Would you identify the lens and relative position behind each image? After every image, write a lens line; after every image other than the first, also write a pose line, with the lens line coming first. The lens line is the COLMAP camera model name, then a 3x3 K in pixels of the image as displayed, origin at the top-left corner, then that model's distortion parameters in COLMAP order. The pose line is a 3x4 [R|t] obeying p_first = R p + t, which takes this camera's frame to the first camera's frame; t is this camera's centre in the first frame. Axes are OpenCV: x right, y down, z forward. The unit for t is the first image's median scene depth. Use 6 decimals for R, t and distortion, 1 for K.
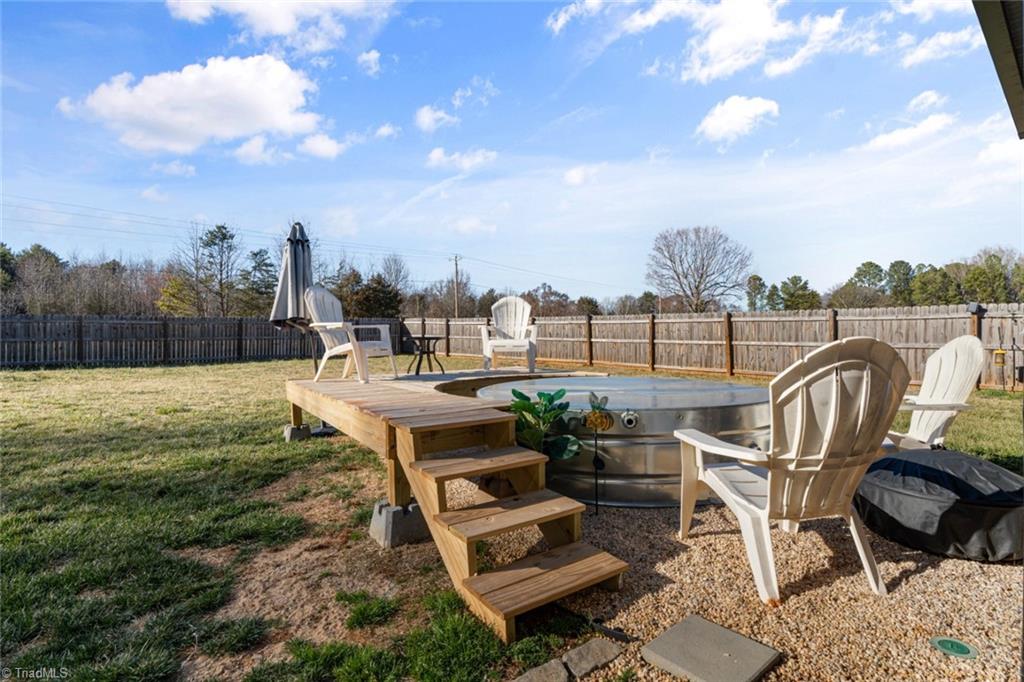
lens RADIAL K [[469.4, 0, 509.9], [0, 469.4, 336.4], [0, 0, 1]] dist [-0.023360, 0.000797]
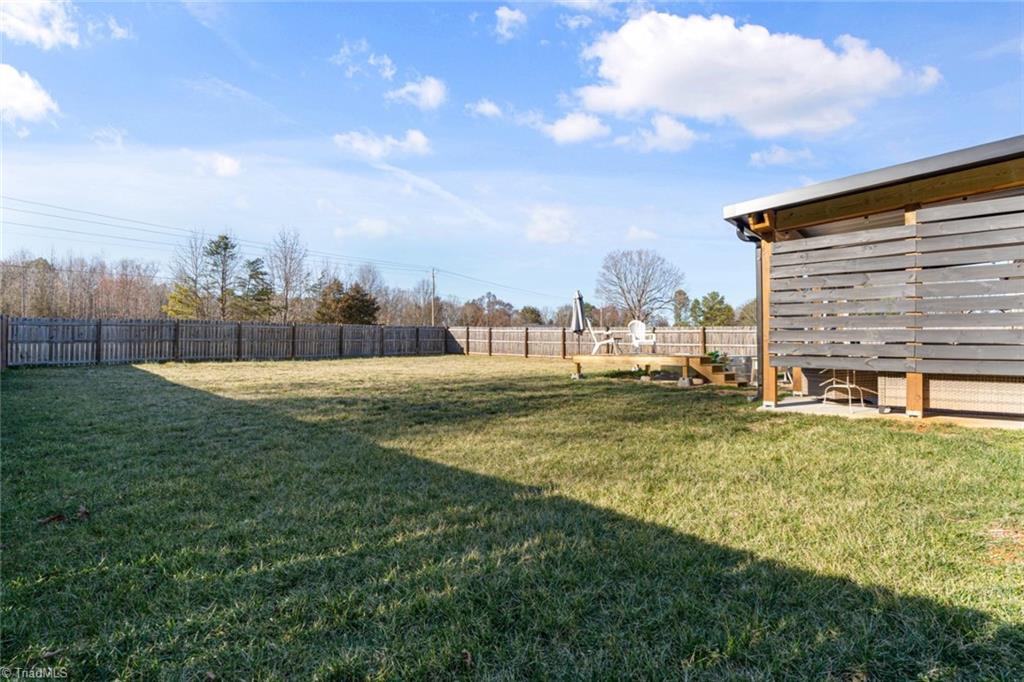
lens RADIAL K [[469.4, 0, 515.2], [0, 469.4, 341.0], [0, 0, 1]] dist [-0.023360, 0.000797]
pose [[0.987776, 0.007758, 0.155687, -0.089793], [-0.006787, 0.999954, -0.006763, 0.002924], [-0.155732, 0.005623, 0.987783, -0.107116]]
